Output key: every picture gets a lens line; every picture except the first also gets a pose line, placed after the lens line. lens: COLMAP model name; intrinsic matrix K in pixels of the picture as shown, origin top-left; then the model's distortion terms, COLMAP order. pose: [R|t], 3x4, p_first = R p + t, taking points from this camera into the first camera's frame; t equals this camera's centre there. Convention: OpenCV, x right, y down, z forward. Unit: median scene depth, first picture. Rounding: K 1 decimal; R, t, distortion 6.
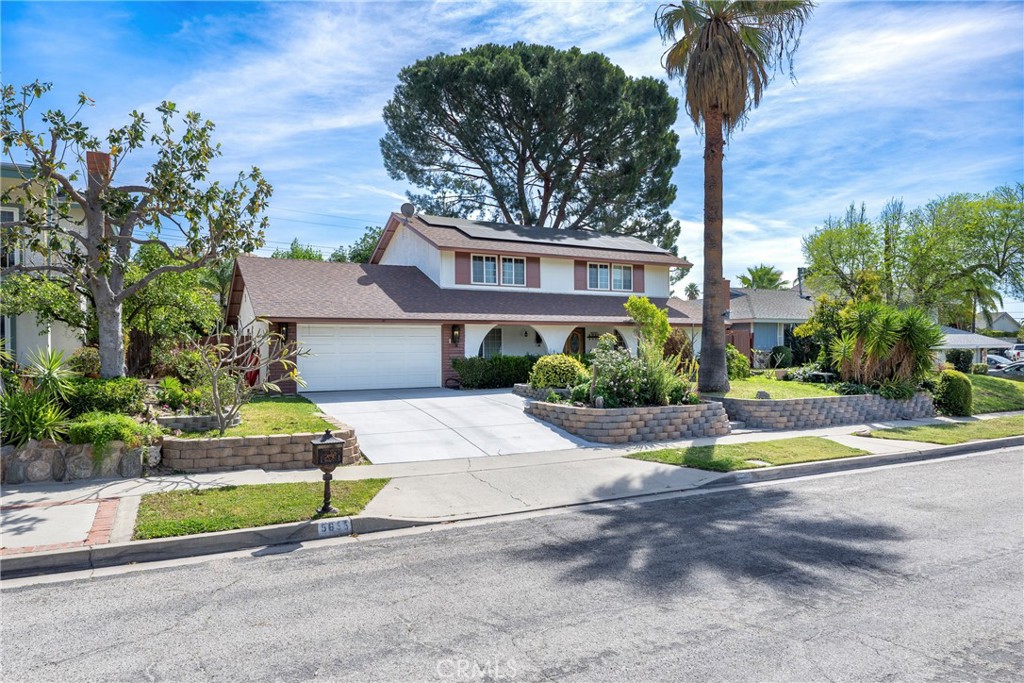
lens RADIAL K [[613.1, 0, 513.9], [0, 613.1, 349.2], [0, 0, 1]] dist [-0.000095, 0.000681]
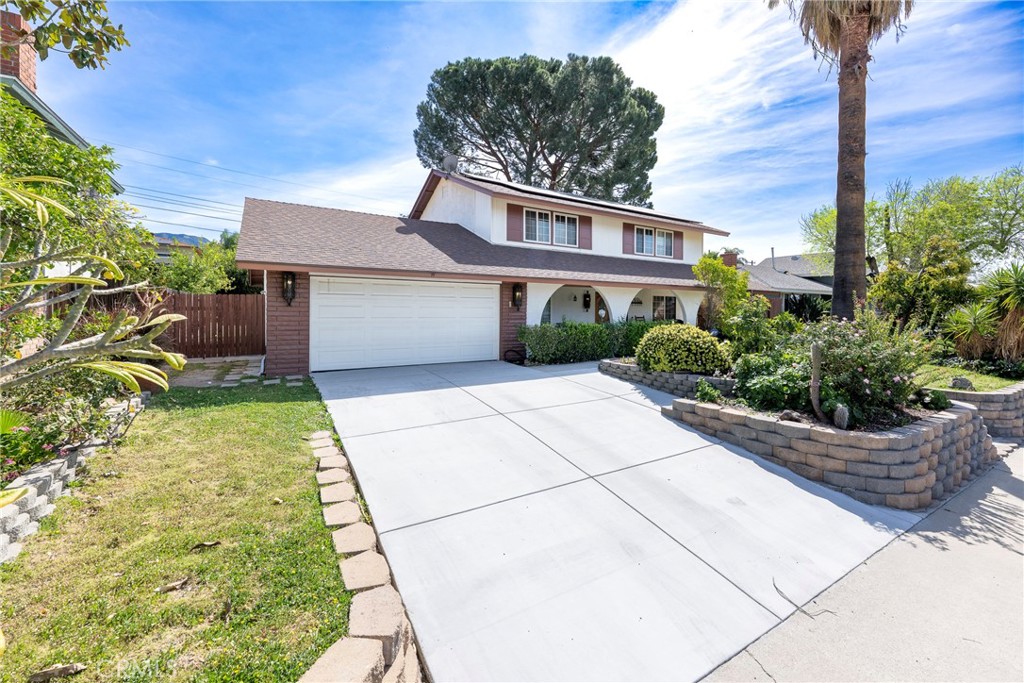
lens RADIAL K [[405.4, 0, 516.9], [0, 405.4, 313.2], [0, 0, 1]] dist [-0.000799, 0.000614]
pose [[0.998520, 0.013062, 0.052798, -0.117181], [-0.013019, 0.999915, -0.001170, -0.000695], [-0.052809, 0.000481, 0.998605, 0.438708]]
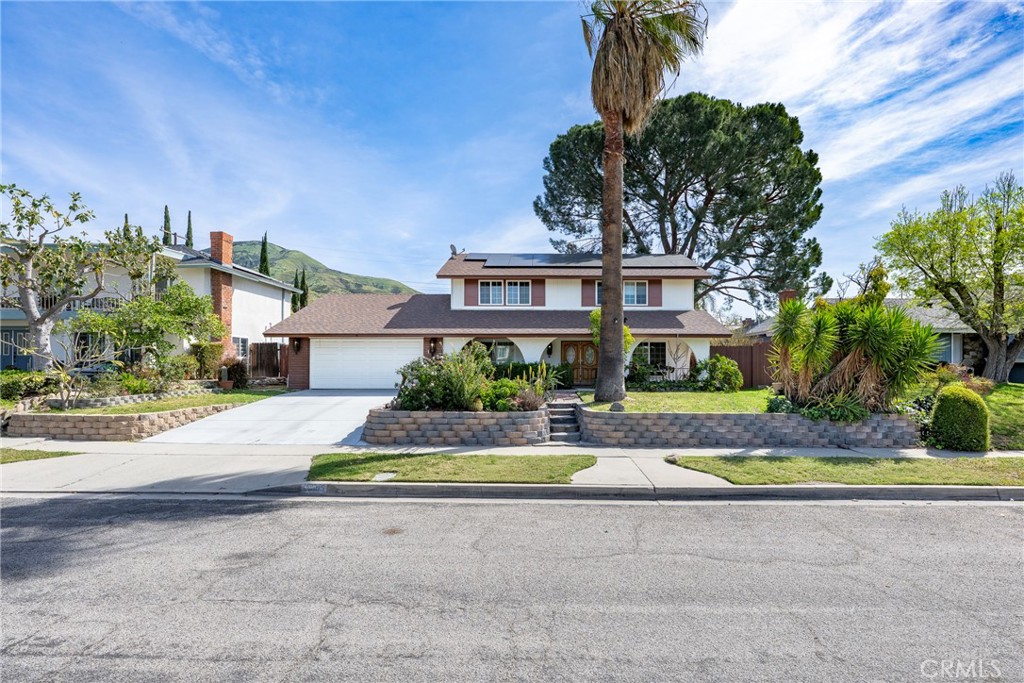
lens RADIAL K [[461.0, 0, 554.7], [0, 461.0, 365.1], [0, 0, 1]] dist [-0.000723, 0.000040]
pose [[0.896077, 0.010333, -0.443779, 0.504596], [-0.008435, 0.999945, 0.006251, 0.006359], [0.443819, -0.001858, 0.896114, 0.265836]]
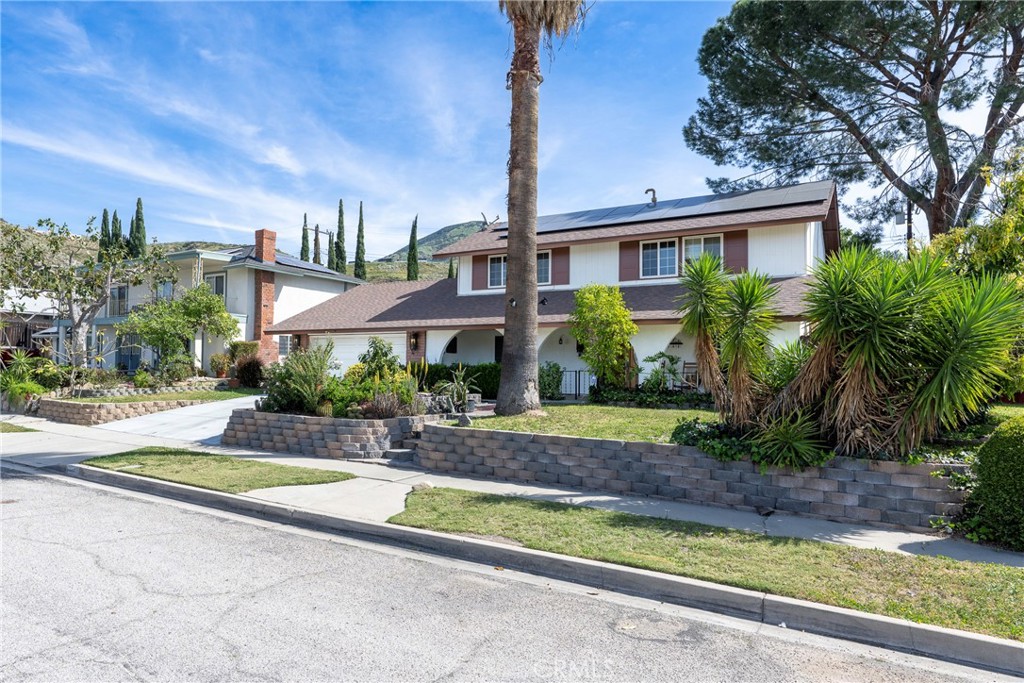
lens RADIAL K [[654.5, 0, 467.4], [0, 654.5, 350.9], [0, 0, 1]] dist [-0.000738, -0.001962]
pose [[0.504802, -0.007166, -0.863205, 0.829967], [-0.015635, 0.999726, -0.017442, 0.007874], [0.863094, 0.022301, 0.504551, 0.503752]]
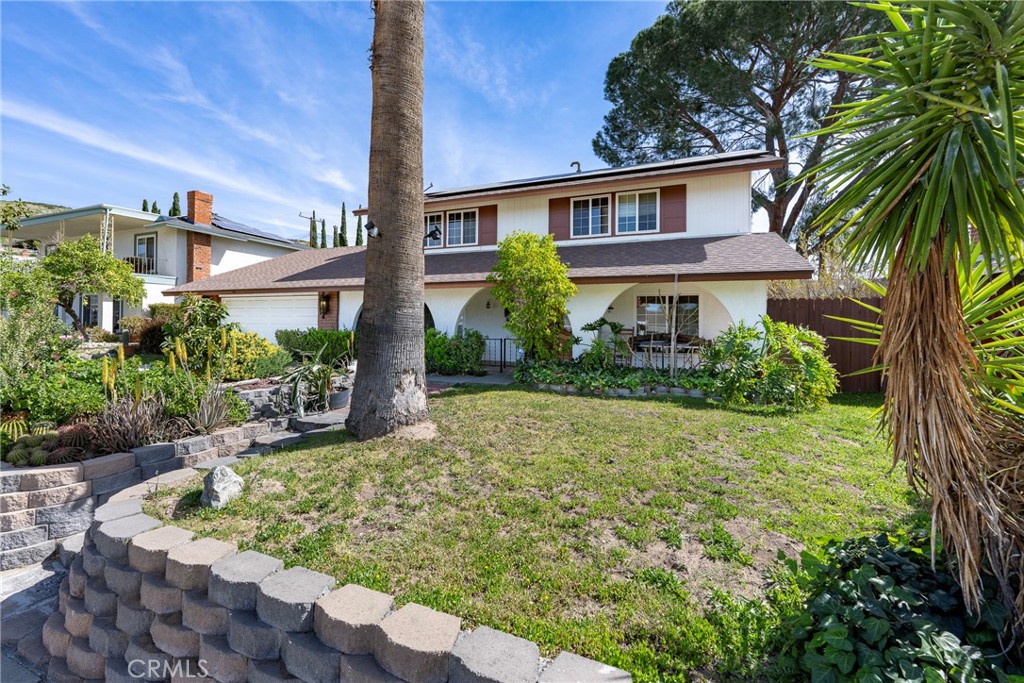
lens RADIAL K [[405.4, 0, 515.9], [0, 405.4, 322.9], [0, 0, 1]] dist [-0.000799, 0.000614]
pose [[0.644442, 0.013963, -0.764525, 0.514128], [-0.016468, 0.999855, 0.004379, -0.003948], [0.764475, 0.009769, 0.644579, 0.784376]]
